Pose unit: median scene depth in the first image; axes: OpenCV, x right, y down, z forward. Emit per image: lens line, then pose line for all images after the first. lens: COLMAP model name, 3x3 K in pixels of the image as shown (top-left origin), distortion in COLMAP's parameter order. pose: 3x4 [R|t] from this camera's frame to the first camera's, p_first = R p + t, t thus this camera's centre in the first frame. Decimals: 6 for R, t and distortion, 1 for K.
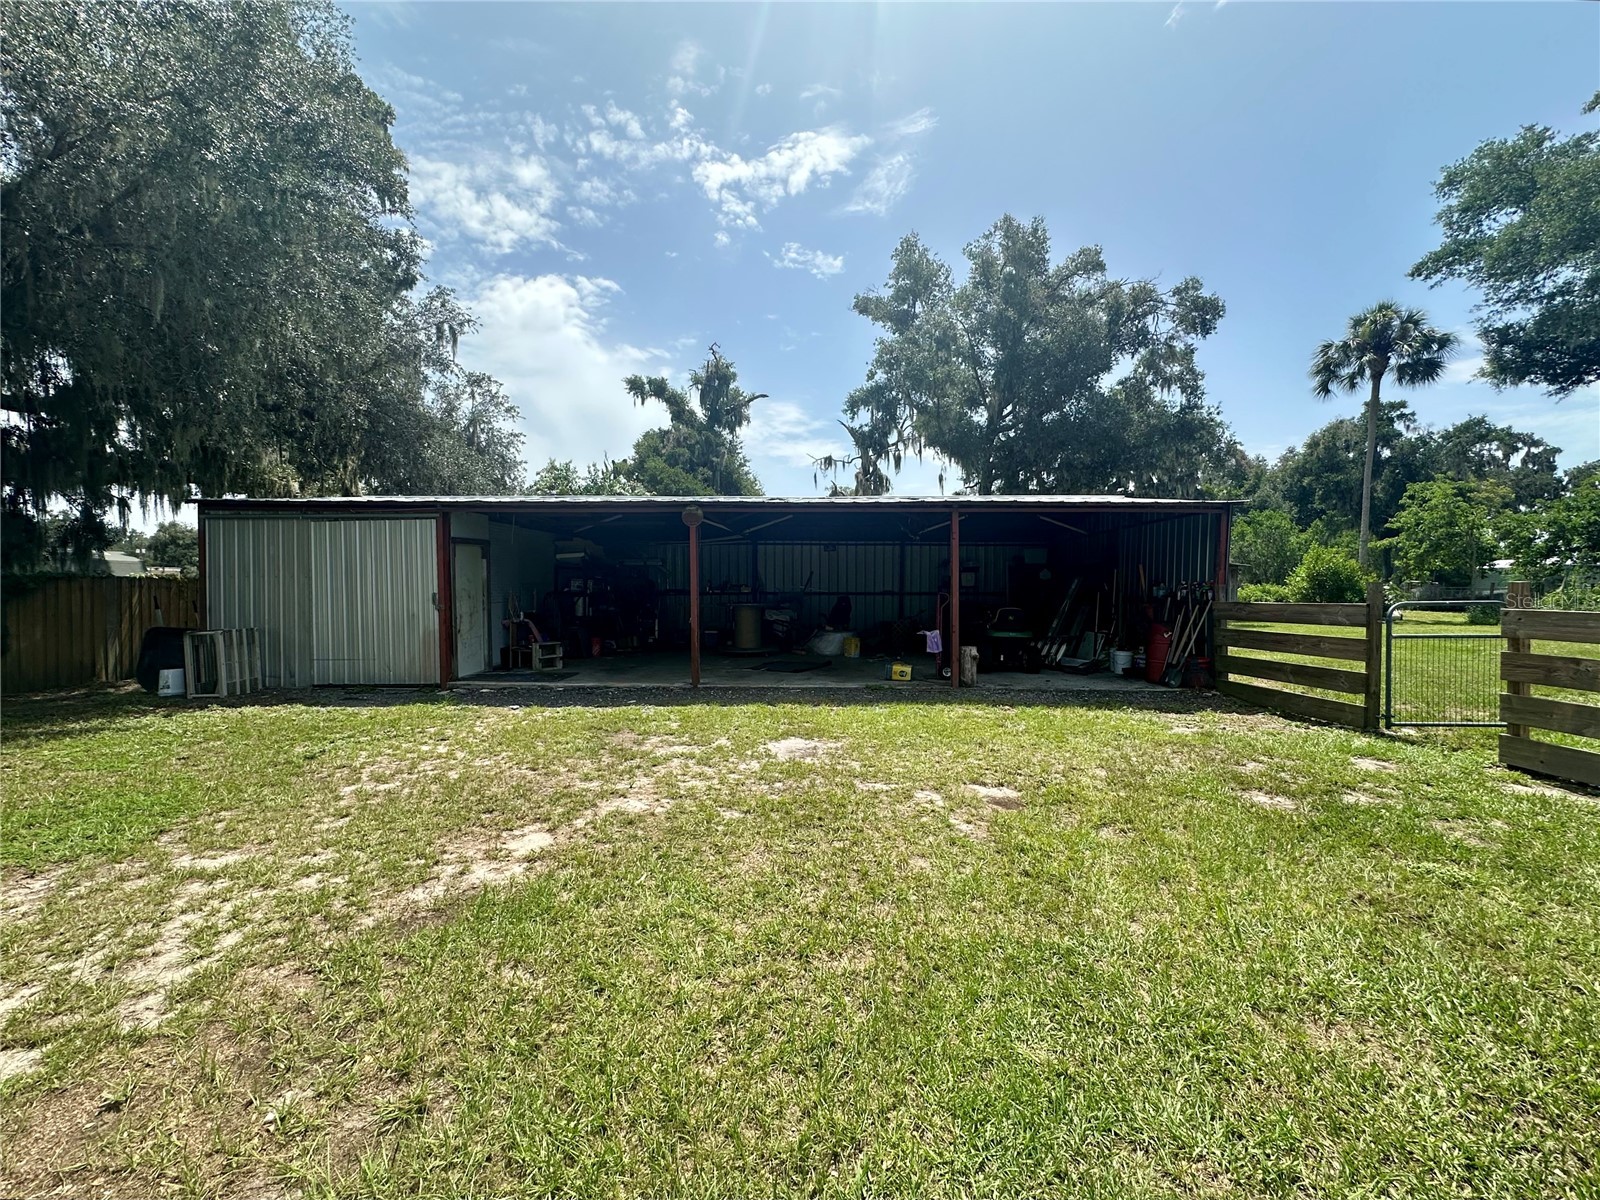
lens RADIAL K [[646.4, 0, 795.8], [0, 646.4, 609.0], [0, 0, 1]] dist [0.008186, -0.000298]
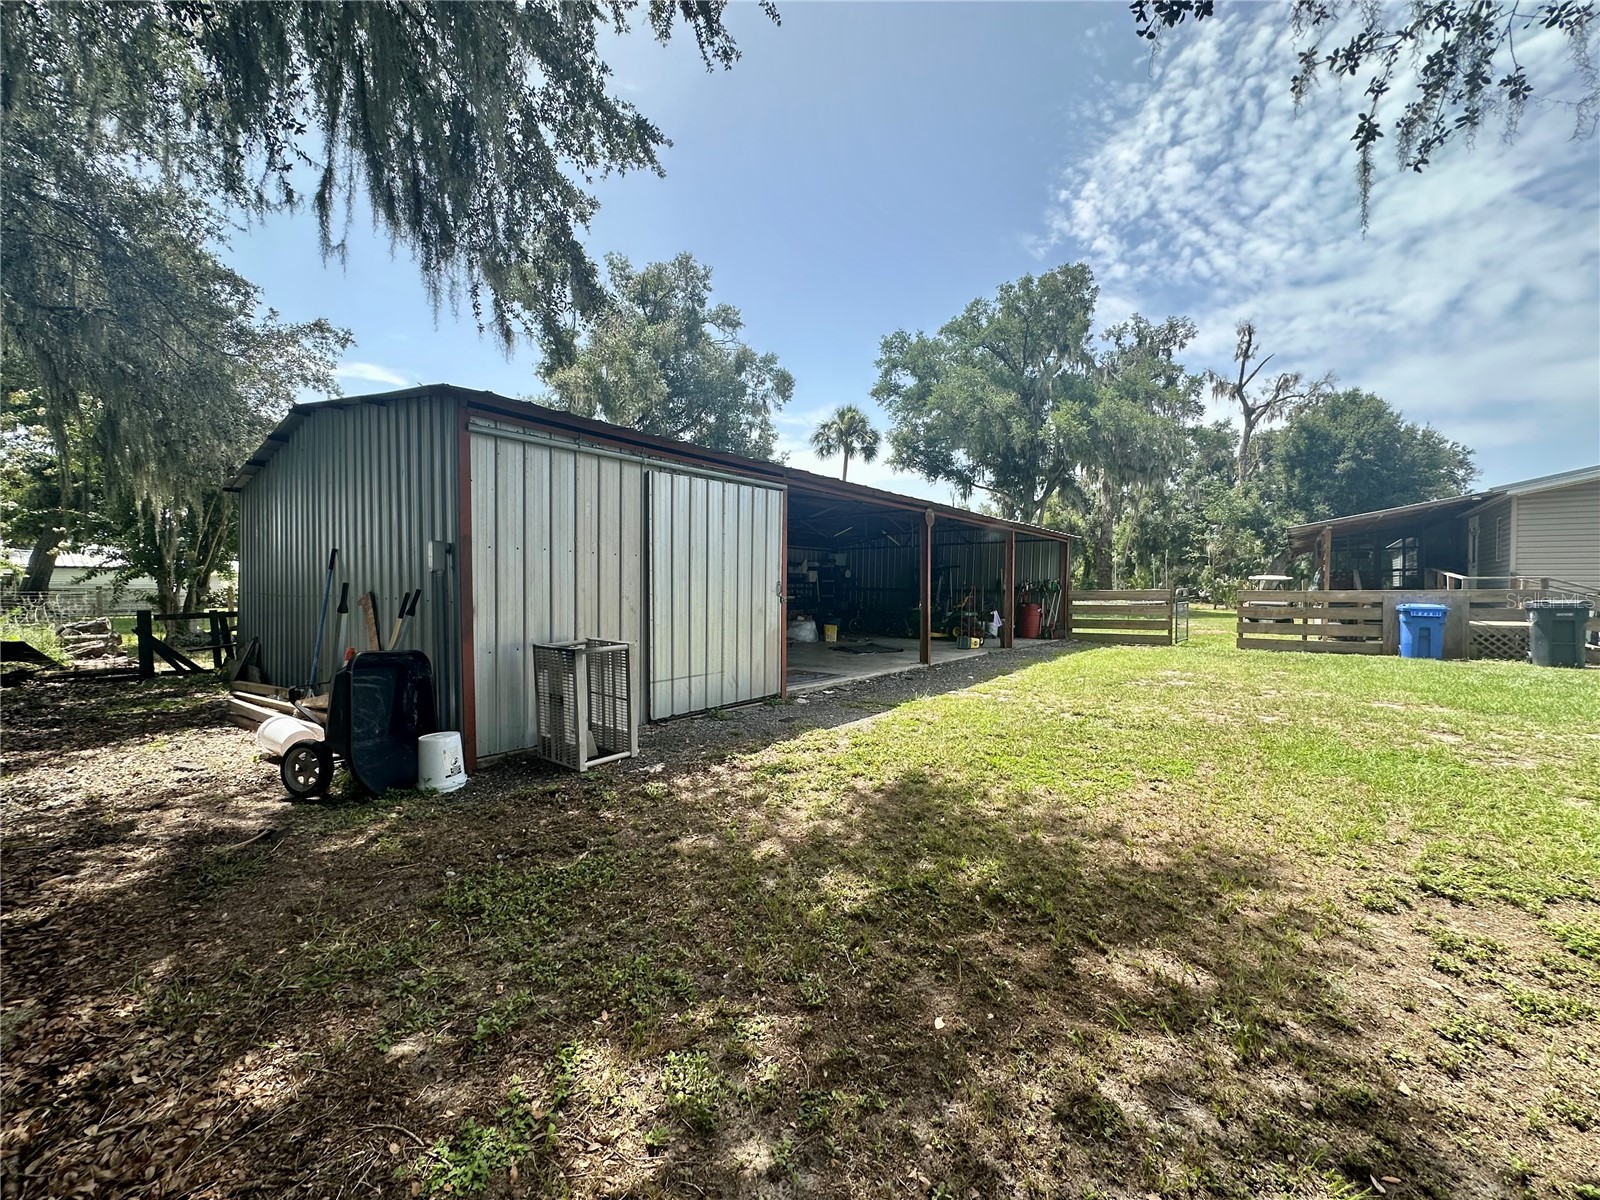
lens RADIAL K [[646.4, 0, 790.3], [0, 646.4, 590.9], [0, 0, 1]] dist [0.008186, -0.000298]
pose [[0.591262, -0.003566, 0.806472, -0.458843], [0.023538, 0.999641, -0.012837, -0.001319], [-0.806136, 0.026573, 0.591133, 0.197308]]
